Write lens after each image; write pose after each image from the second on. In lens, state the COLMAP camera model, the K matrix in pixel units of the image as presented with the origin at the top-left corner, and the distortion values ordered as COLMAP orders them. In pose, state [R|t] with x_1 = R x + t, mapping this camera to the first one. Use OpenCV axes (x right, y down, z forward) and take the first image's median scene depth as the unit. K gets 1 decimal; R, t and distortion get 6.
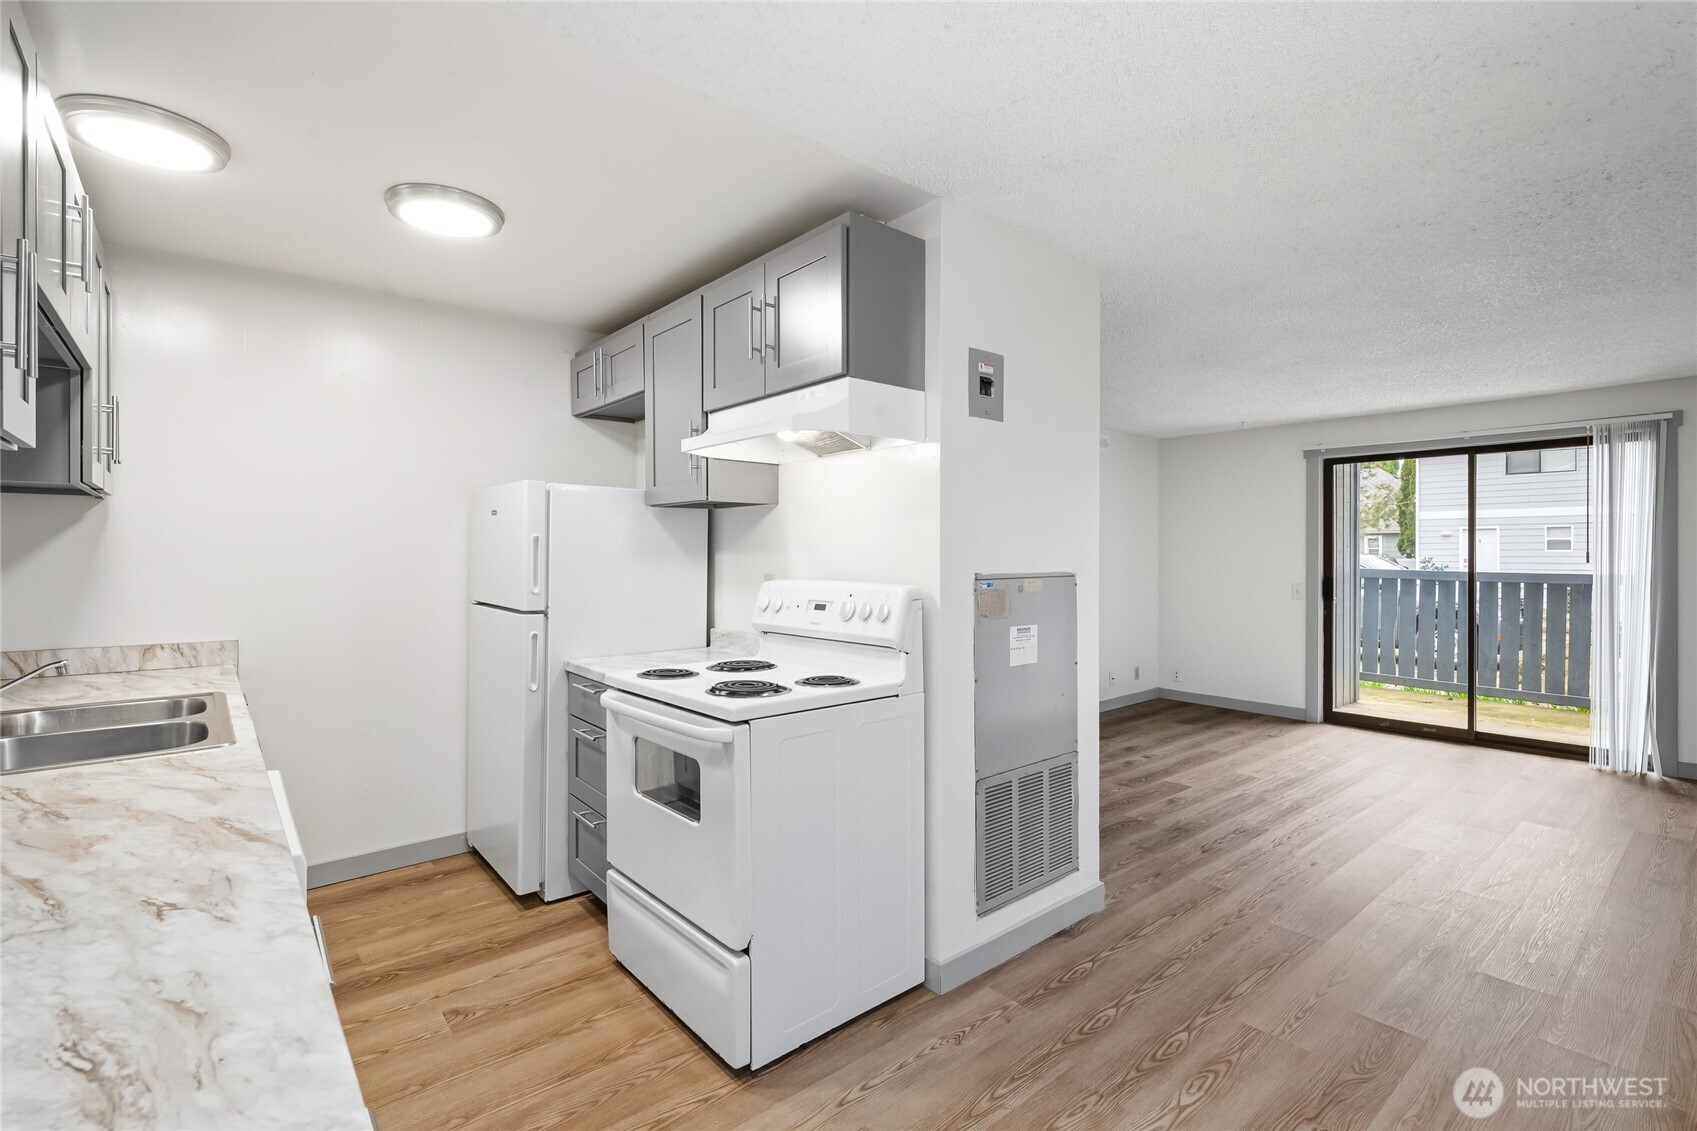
lens RADIAL K [[779.4, 0, 844.8], [0, 779.4, 559.1], [0, 0, 1]] dist [-0.002034, -0.001571]
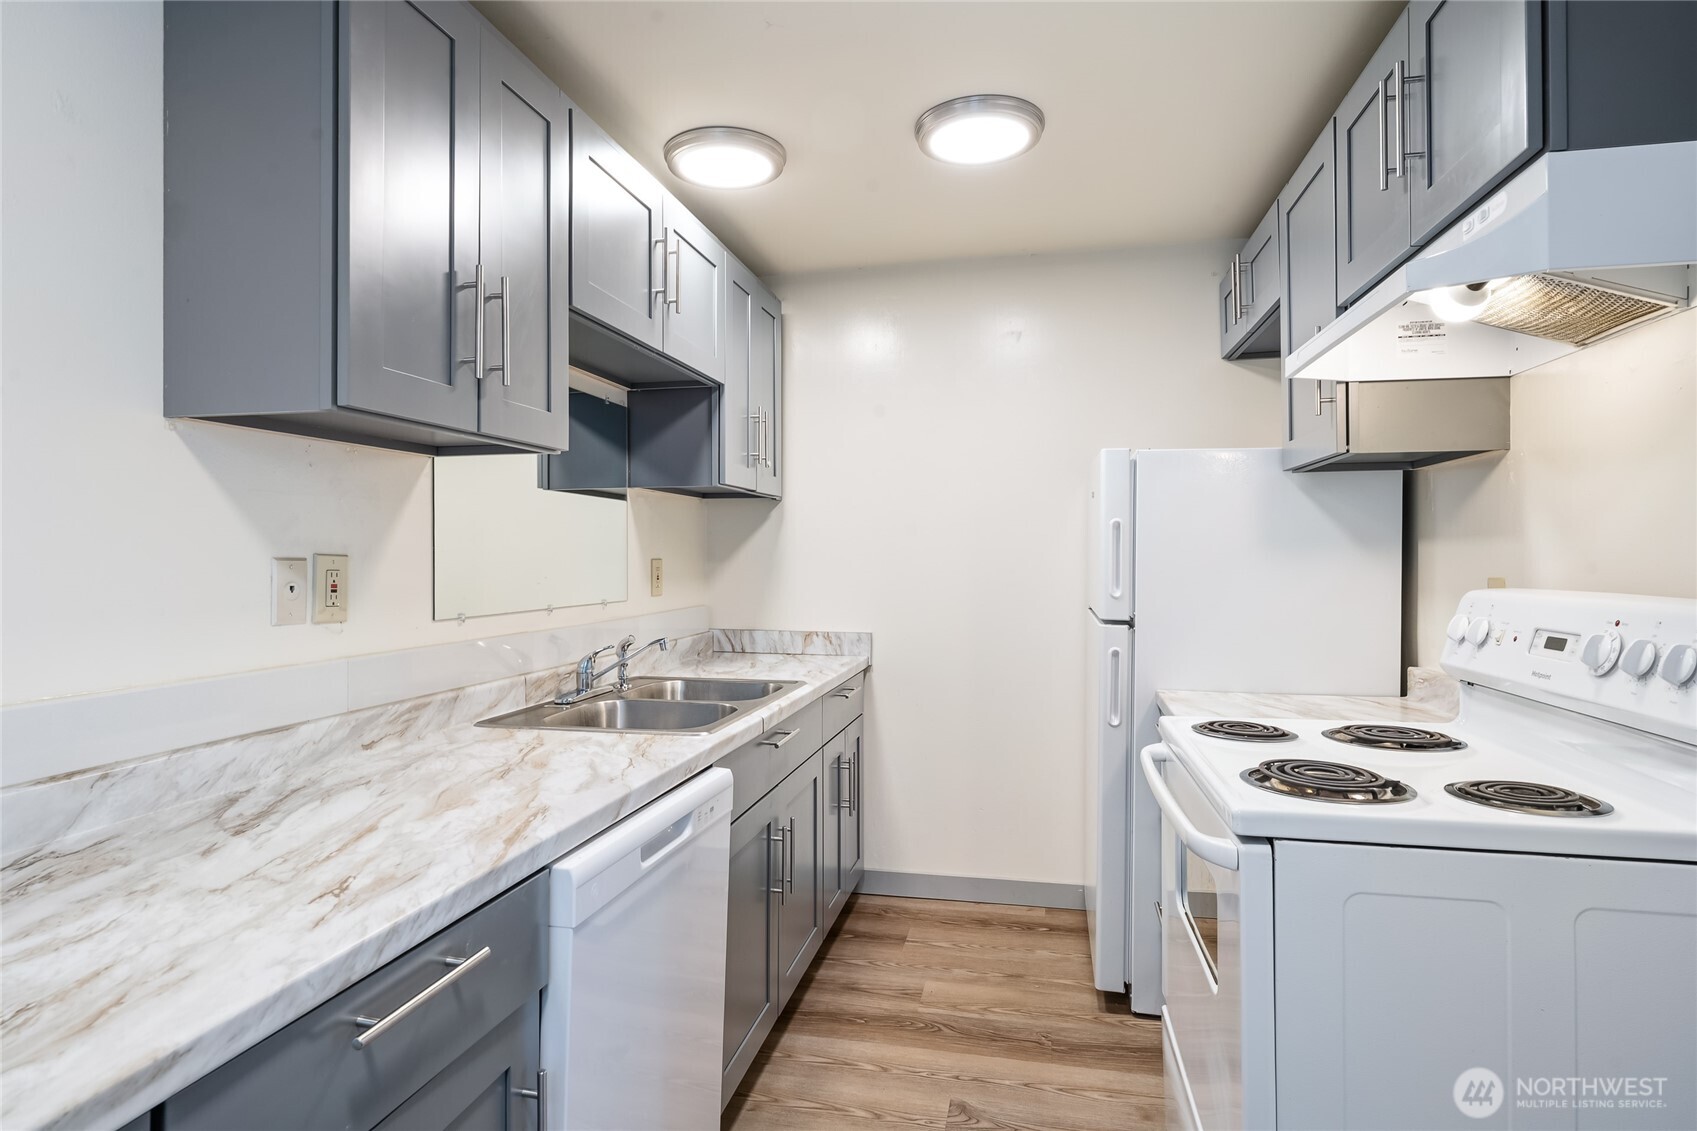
lens RADIAL K [[896.9, 0, 845.9], [0, 896.9, 555.4], [0, 0, 1]] dist [-0.002953, -0.002114]
pose [[0.609310, -0.001139, -0.792931, 0.145254], [-0.004606, 0.999977, -0.004976, 0.010125], [0.792919, 0.006684, 0.609291, 0.288140]]
